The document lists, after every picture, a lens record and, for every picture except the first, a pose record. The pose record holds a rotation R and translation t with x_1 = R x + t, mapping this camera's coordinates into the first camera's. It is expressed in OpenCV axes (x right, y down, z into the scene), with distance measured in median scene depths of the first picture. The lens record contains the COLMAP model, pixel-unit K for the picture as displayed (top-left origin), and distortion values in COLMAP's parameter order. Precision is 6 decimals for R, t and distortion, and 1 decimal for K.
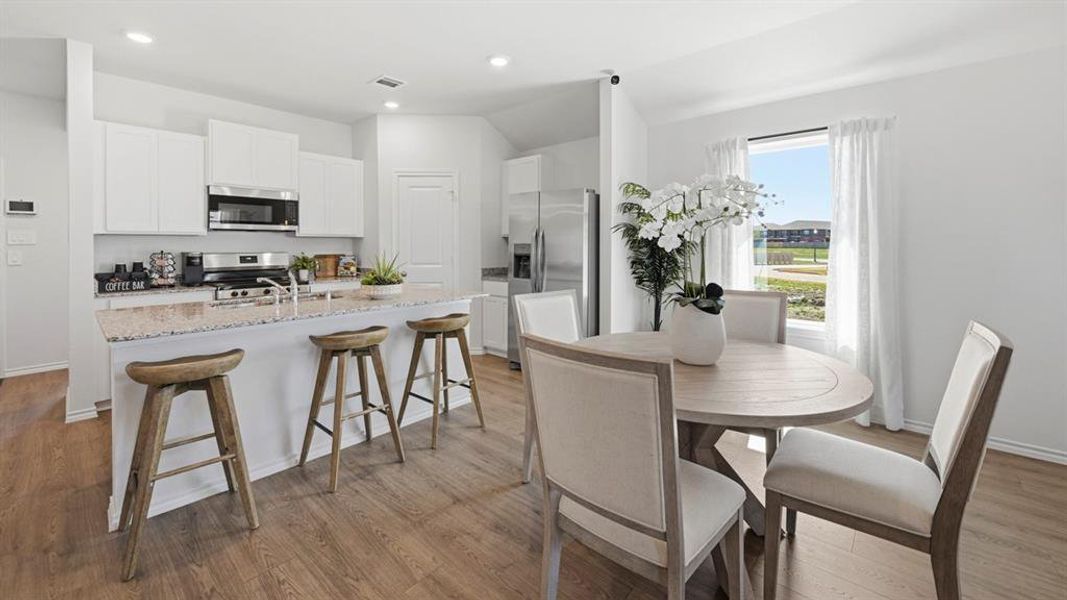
lens RADIAL K [[421.4, 0, 530.2], [0, 421.4, 244.6], [0, 0, 1]] dist [0.000269, 0.000882]
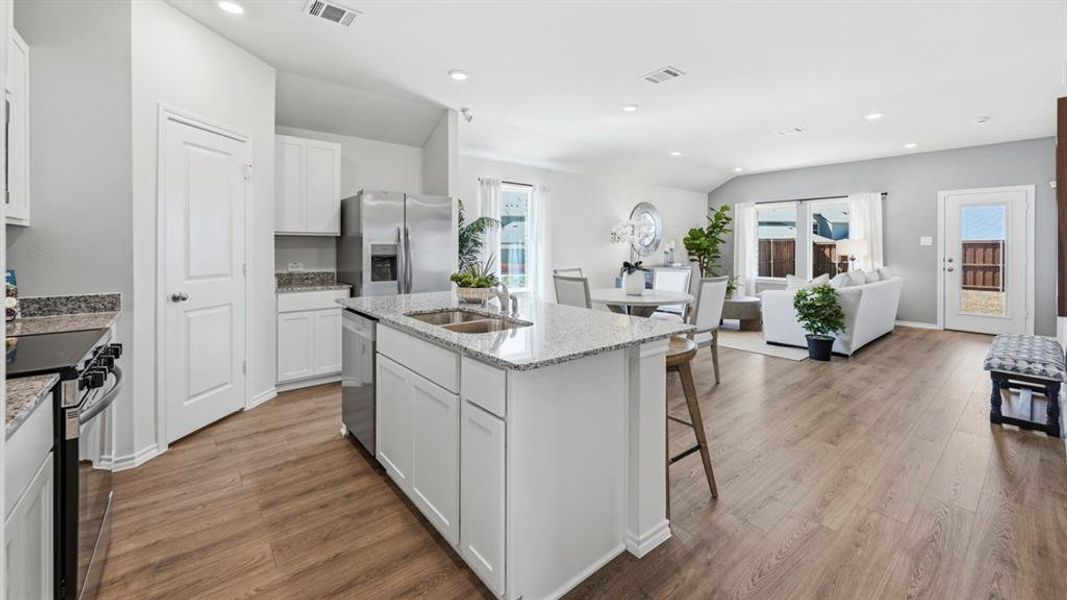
lens RADIAL K [[421.4, 0, 539.9], [0, 421.4, 247.4], [0, 0, 1]] dist [0.000269, 0.000882]
pose [[0.140640, -0.000967, 0.990060, -0.965883], [-0.000967, 0.999999, 0.001115, 0.003149], [-0.990060, -0.001114, 0.140638, 0.557221]]
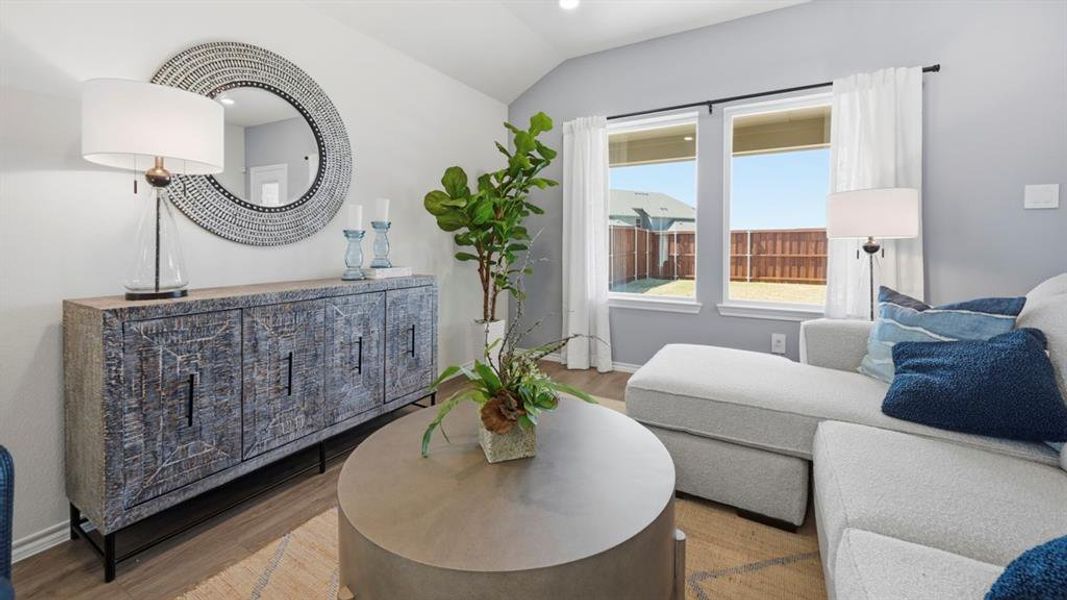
lens RADIAL K [[421.4, 0, 536.8], [0, 421.4, 248.8], [0, 0, 1]] dist [0.000269, 0.000882]
pose [[-0.213129, -0.015751, 0.976897, 0.493296], [0.003154, 0.999854, 0.016809, 0.042032], [-0.977019, 0.006664, -0.213048, 0.104170]]
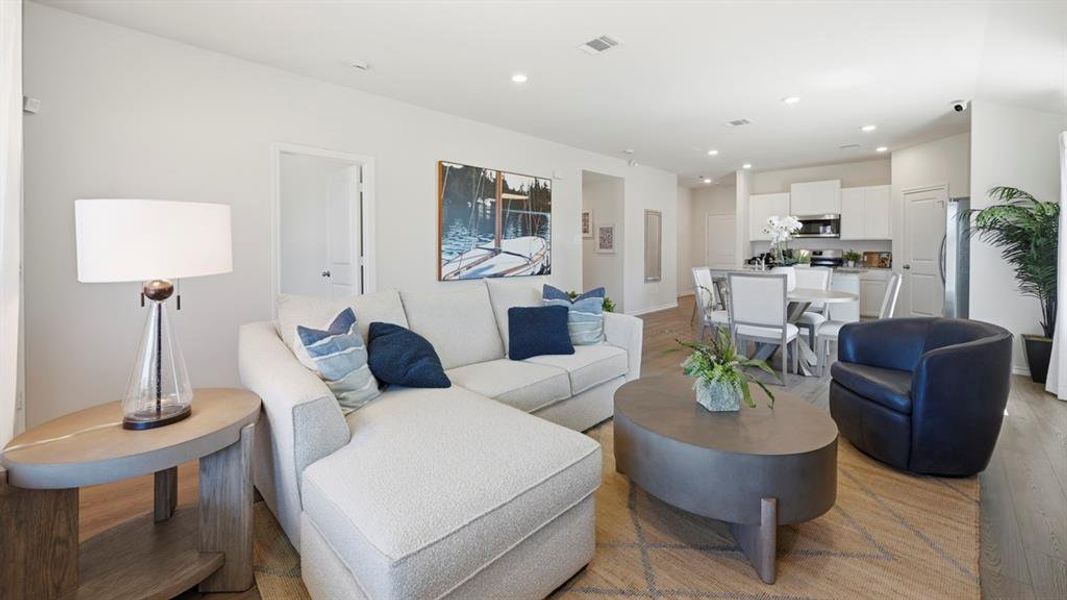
lens RADIAL K [[421.4, 0, 543.8], [0, 421.4, 246.8], [0, 0, 1]] dist [0.000269, 0.000882]
pose [[-0.041887, -0.000256, -0.999122, 1.343271], [-0.003278, 0.999995, -0.000119, 0.011896], [0.999117, 0.003270, -0.041888, -0.118536]]
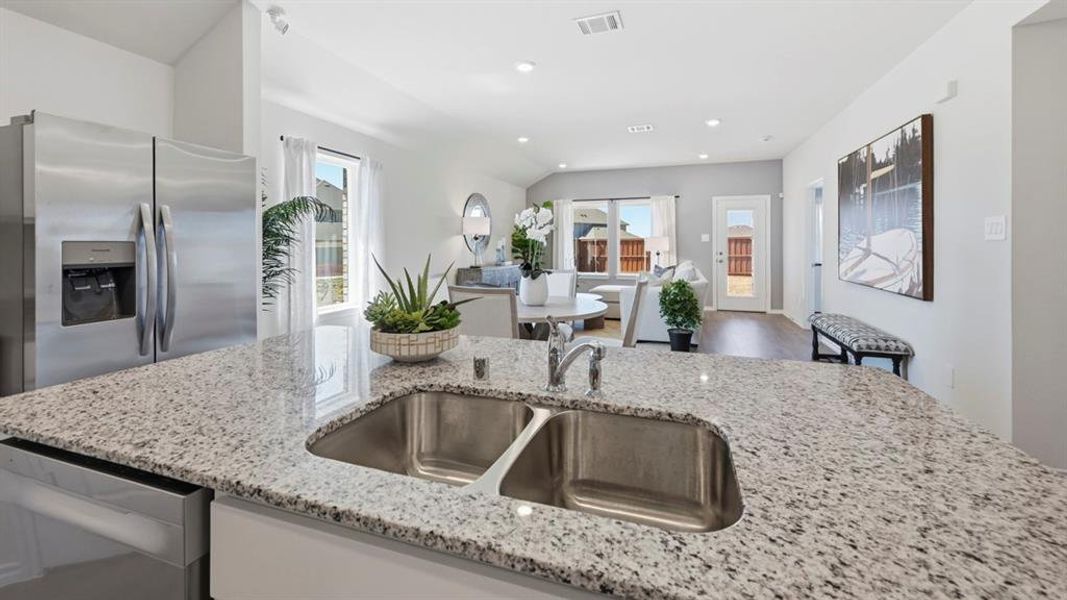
lens RADIAL K [[421.4, 0, 534.5], [0, 421.4, 244.5], [0, 0, 1]] dist [0.000269, 0.000882]
pose [[-0.385540, 0.000109, 0.922691, -0.628333], [0.005188, 0.999984, 0.002049, 0.002652], [-0.922676, 0.005577, -0.385535, 0.808038]]
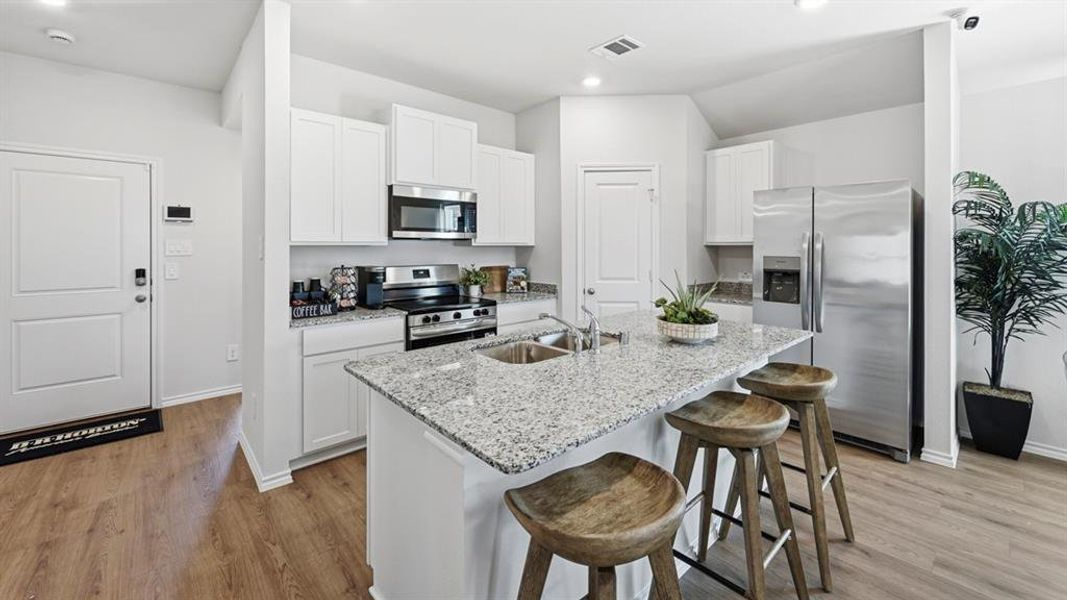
lens RADIAL K [[421.4, 0, 534.7], [0, 421.4, 247.5], [0, 0, 1]] dist [0.000269, 0.000882]
pose [[0.994102, 0.000974, -0.108445, -0.397435], [-0.000914, 0.999999, 0.000601, -0.019411], [0.108446, -0.000499, 0.994102, 0.219483]]
